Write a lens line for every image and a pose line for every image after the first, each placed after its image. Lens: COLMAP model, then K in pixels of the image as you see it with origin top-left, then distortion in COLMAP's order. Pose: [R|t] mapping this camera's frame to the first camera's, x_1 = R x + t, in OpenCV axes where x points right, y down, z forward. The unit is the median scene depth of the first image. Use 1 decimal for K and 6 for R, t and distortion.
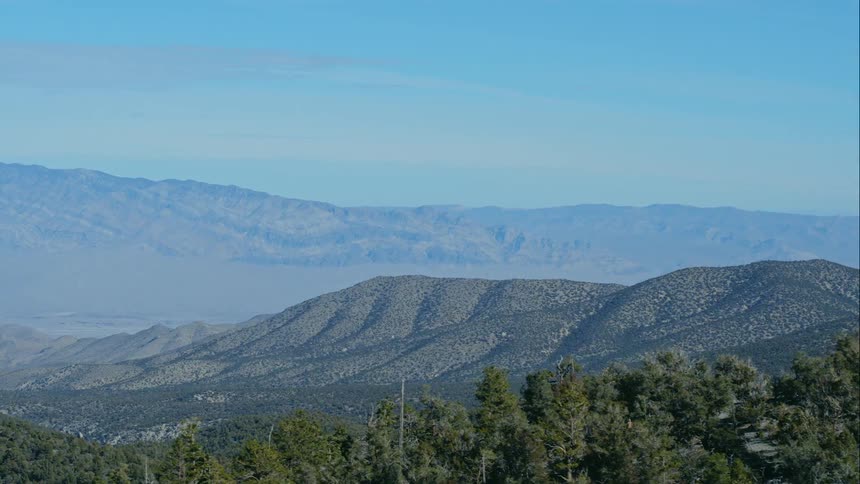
lens RADIAL K [[2246.5, 0, 430.0], [0, 2246.5, 242.0], [0, 0, 1]] dist [0.125362, -0.205161]
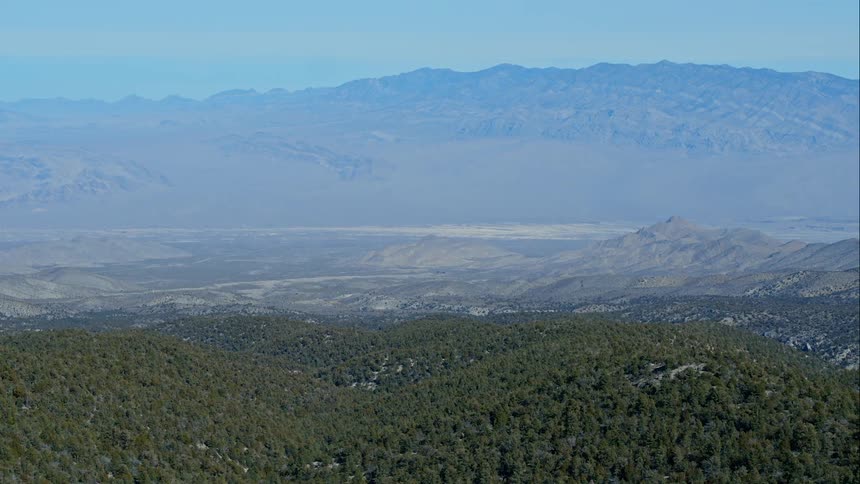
lens RADIAL K [[2246.5, 0, 430.0], [0, 2246.5, 242.0], [0, 0, 1]] dist [0.125362, -0.205161]
pose [[0.948936, 0.008303, -0.315359, -0.003505], [0.005130, 0.999115, 0.041744, 0.000356], [0.315427, -0.041230, 0.948054, 0.026677]]
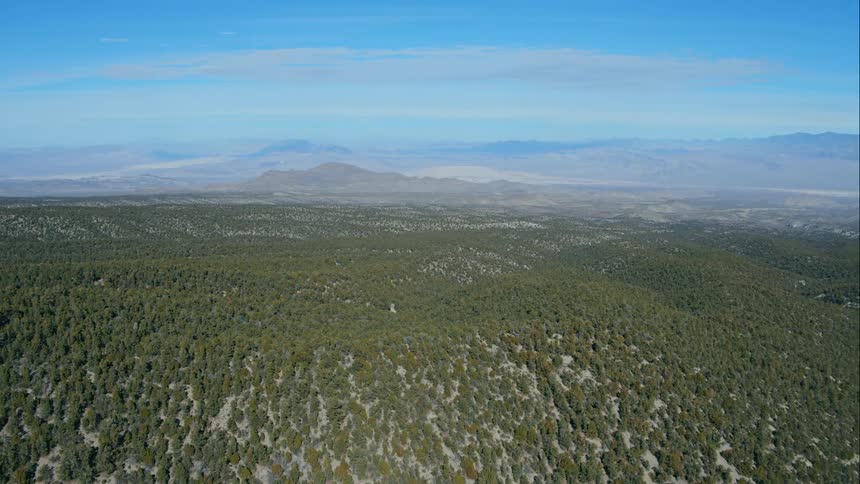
lens RADIAL K [[736.7, 0, 430.0], [0, 736.7, 242.0], [0, 0, 1]] dist [-0.220580, 0.102735]
pose [[0.693877, 0.097646, -0.713442, -0.059678], [-0.012899, 0.992290, 0.123265, -0.002863], [0.719978, -0.076328, 0.689787, 0.116654]]
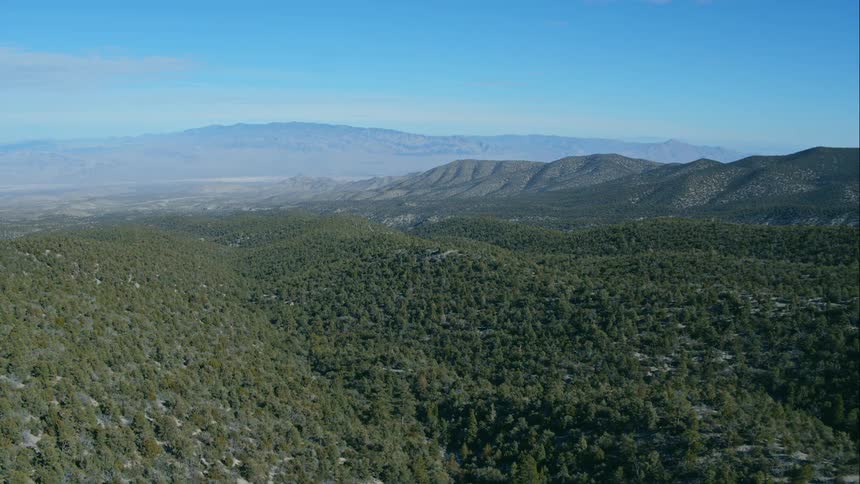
lens RADIAL K [[736.7, 0, 430.0], [0, 736.7, 242.0], [0, 0, 1]] dist [-0.220580, 0.102735]
pose [[0.999466, -0.006552, -0.032025, -0.030792], [0.010586, 0.991785, 0.127479, -0.000467], [0.030927, -0.127750, 0.991324, 0.060403]]
